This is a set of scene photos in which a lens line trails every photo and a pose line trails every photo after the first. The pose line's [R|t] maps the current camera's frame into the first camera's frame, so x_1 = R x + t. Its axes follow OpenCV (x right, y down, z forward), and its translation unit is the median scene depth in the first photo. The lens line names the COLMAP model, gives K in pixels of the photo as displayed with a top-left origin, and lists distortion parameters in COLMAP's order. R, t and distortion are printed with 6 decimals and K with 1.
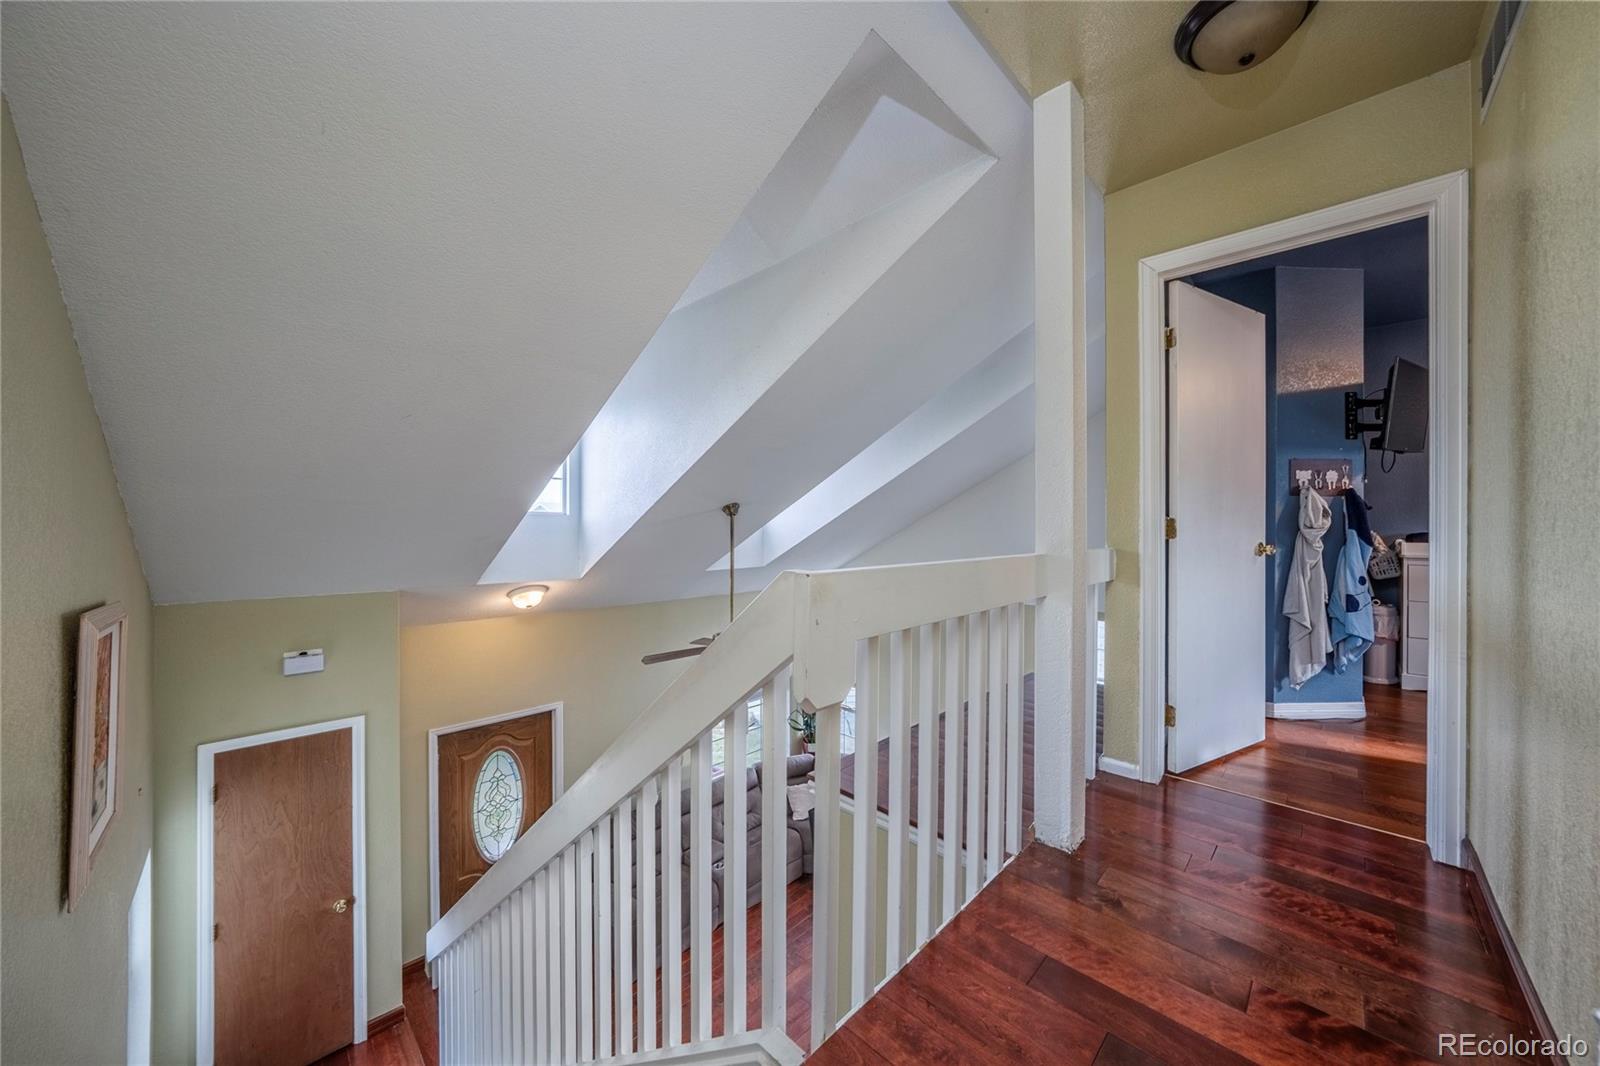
lens RADIAL K [[567.6, 0, 811.6], [0, 567.6, 522.7], [0, 0, 1]] dist [-0.001472, -0.000034]
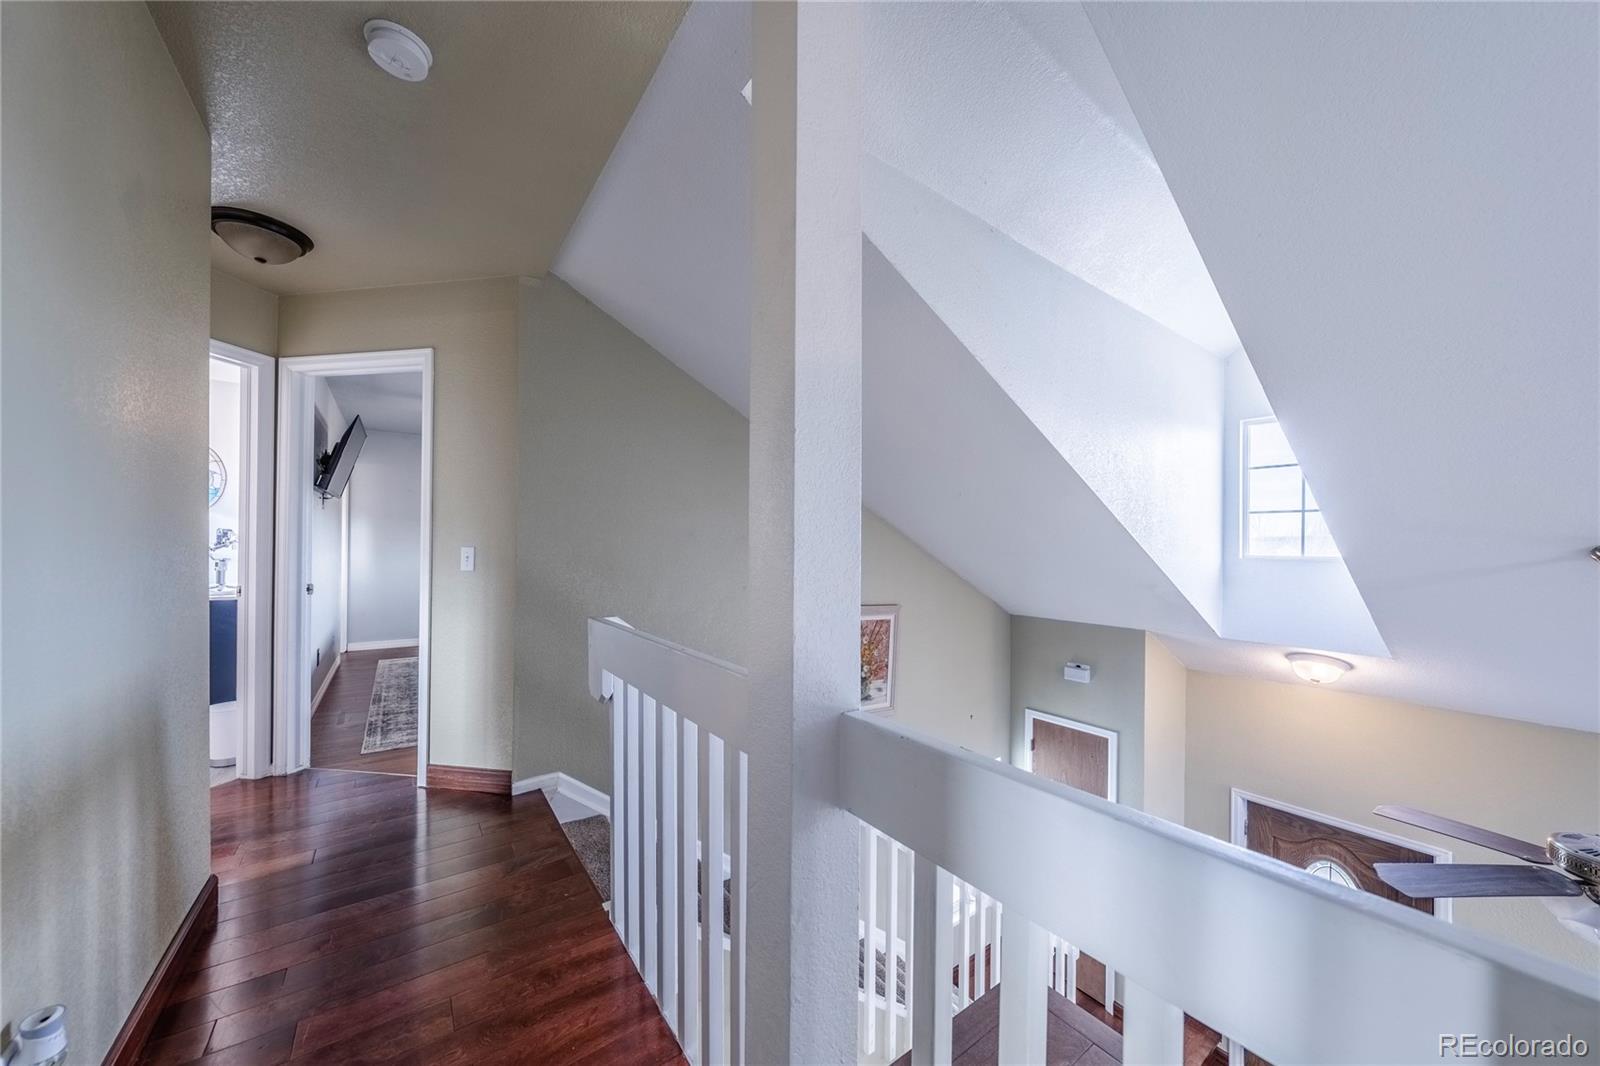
lens RADIAL K [[552.2, 0, 804.6], [0, 552.2, 546.1], [0, 0, 1]] dist [-0.000354, 0.000011]
pose [[-0.179986, -0.005696, -0.983653, 0.528471], [-0.004788, 0.999976, -0.004914, -0.047011], [0.983657, 0.003826, -0.180009, 0.658325]]
